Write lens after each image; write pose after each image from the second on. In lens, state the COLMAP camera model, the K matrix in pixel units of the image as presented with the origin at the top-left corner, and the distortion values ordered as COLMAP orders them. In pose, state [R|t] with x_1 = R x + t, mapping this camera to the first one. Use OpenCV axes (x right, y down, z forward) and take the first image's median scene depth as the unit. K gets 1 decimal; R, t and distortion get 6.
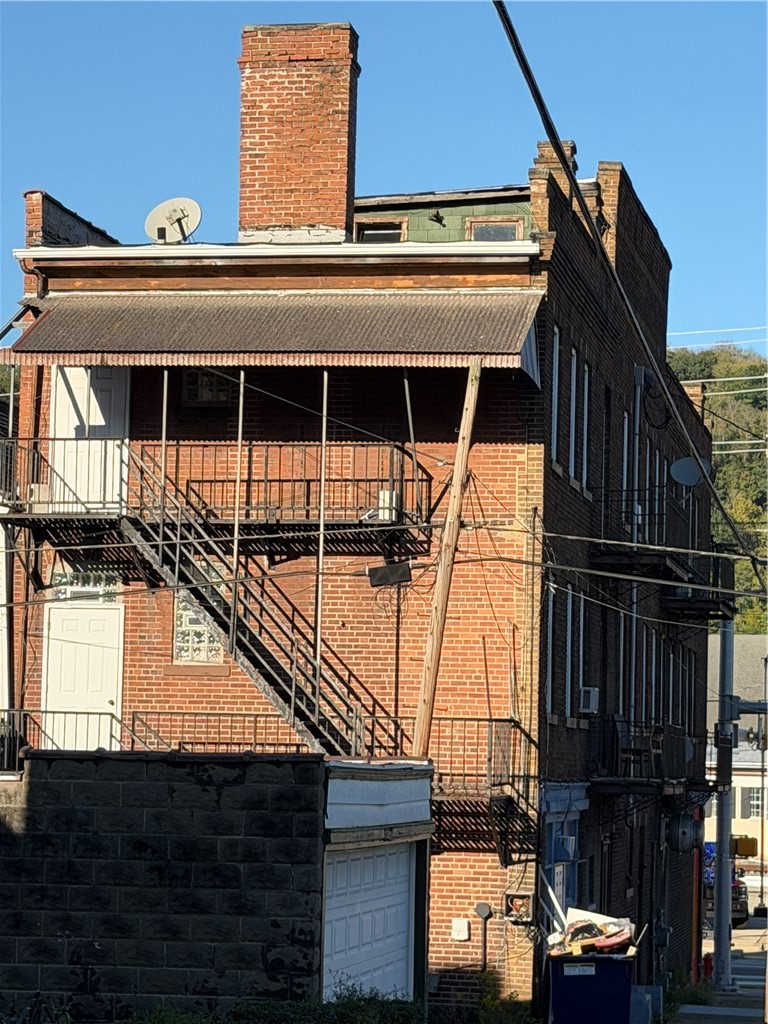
lens RADIAL K [[2768.2, 0, 384.0], [0, 2768.2, 512.0], [0, 0, 1]] dist [0.183585, -0.371684]
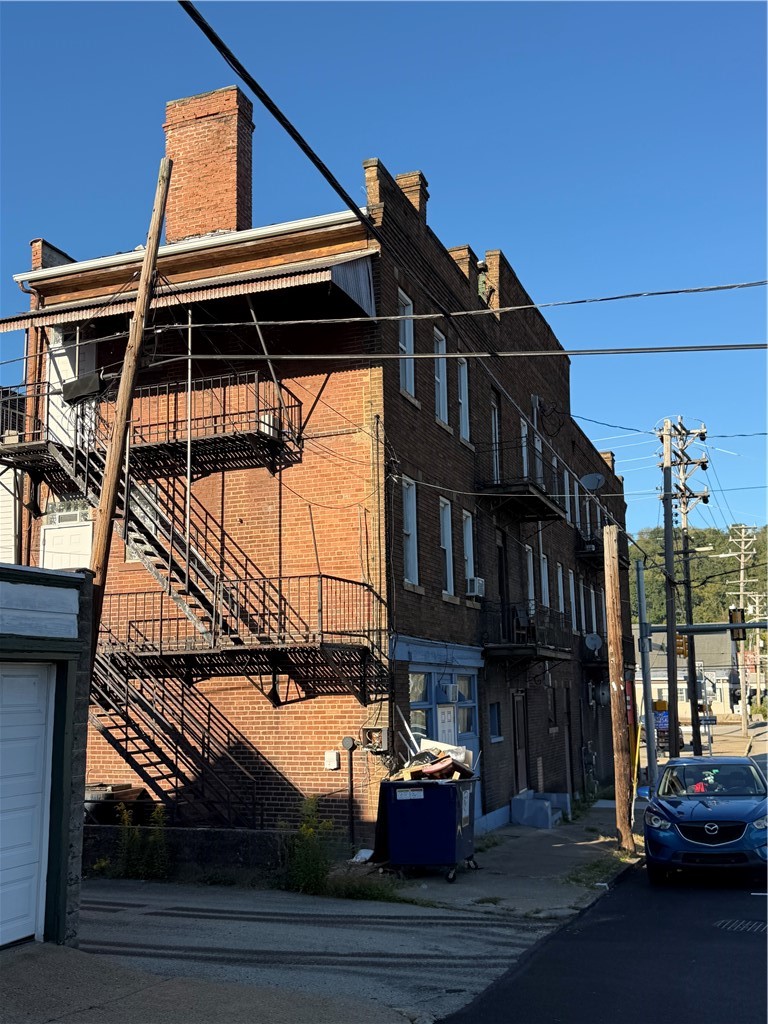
lens RADIAL K [[975.5, 0, 384.0], [0, 975.5, 512.0], [0, 0, 1]] dist [0.186157, -0.386506]
pose [[0.982262, -0.072195, -0.173060, 0.131118], [0.055741, 0.993612, -0.098122, 0.085451], [0.179038, 0.086735, 0.980011, 0.568487]]
